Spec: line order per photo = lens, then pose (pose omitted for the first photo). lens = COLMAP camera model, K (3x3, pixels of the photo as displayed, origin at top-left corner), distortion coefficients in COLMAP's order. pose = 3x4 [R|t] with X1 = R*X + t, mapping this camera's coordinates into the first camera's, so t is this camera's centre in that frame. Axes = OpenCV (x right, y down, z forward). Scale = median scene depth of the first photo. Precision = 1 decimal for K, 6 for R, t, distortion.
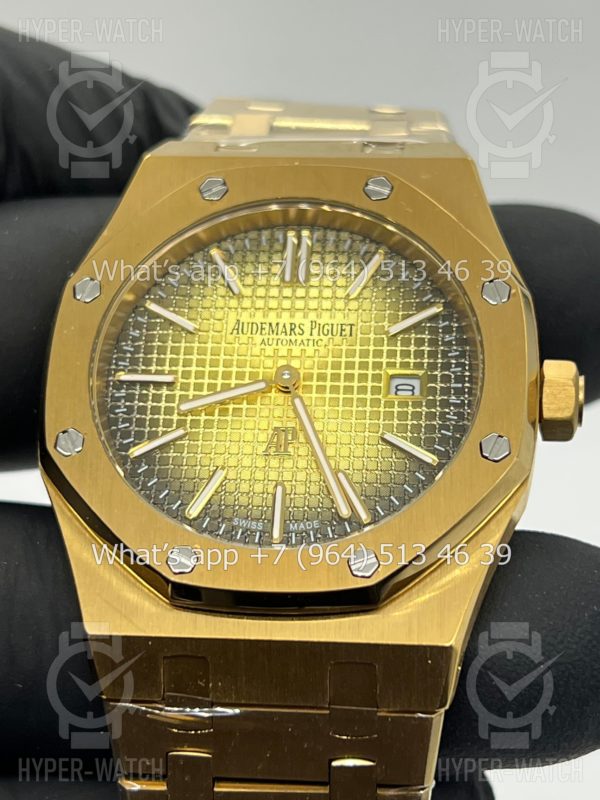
lens RADIAL K [[1856.5, 0, 260.1], [0, 1856.5, 387.8], [0, 0, 1]] dist [0.121518, 0.127273]
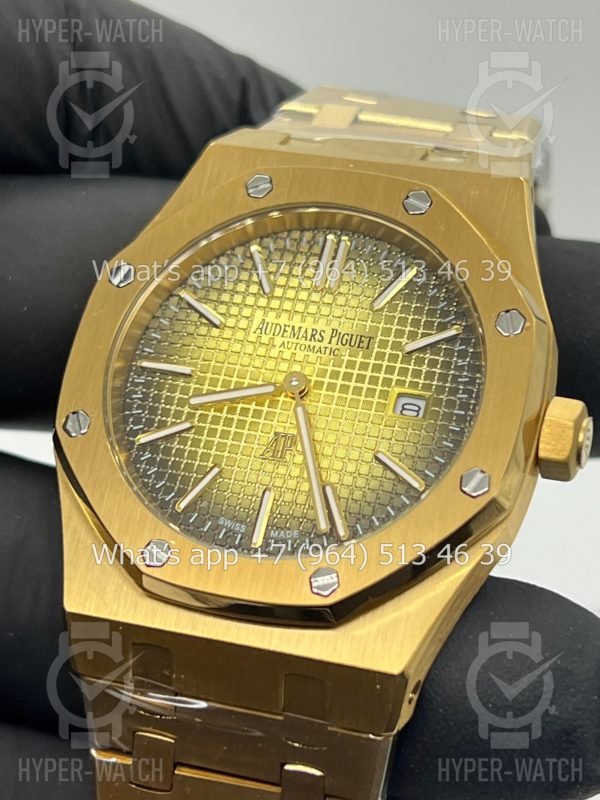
lens RADIAL K [[1856.5, 0, 260.1], [0, 1856.5, 387.8], [0, 0, 1]] dist [0.121518, 0.127273]
pose [[0.974135, 0.116018, -0.193909, 0.191308], [-0.103699, 0.991959, 0.072550, -0.074556], [0.200767, -0.050566, 0.978333, 0.007106]]
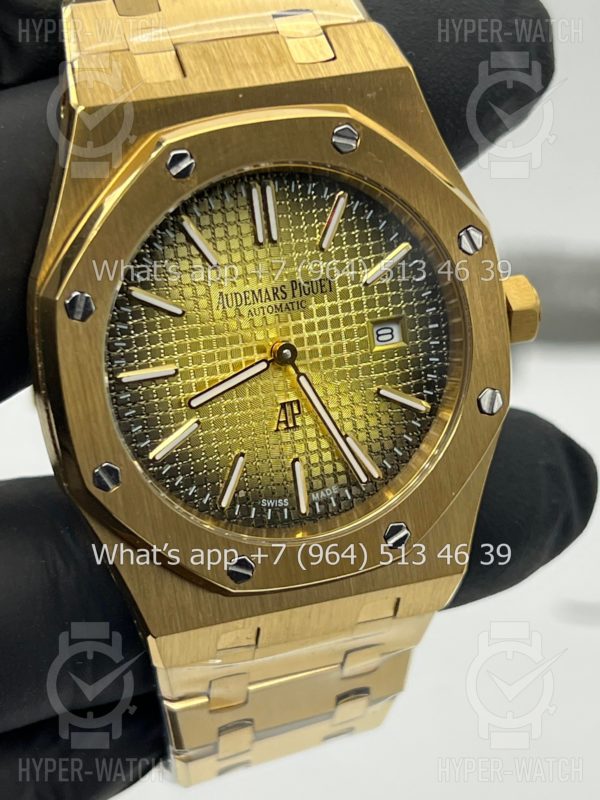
lens RADIAL K [[1856.5, 0, 260.1], [0, 1856.5, 387.8], [0, 0, 1]] dist [0.121518, 0.127273]
pose [[0.904963, -0.248669, 0.345262, -0.356033], [0.004705, 0.817243, 0.576274, -0.579573], [-0.425465, -0.519882, 0.740745, 0.235496]]
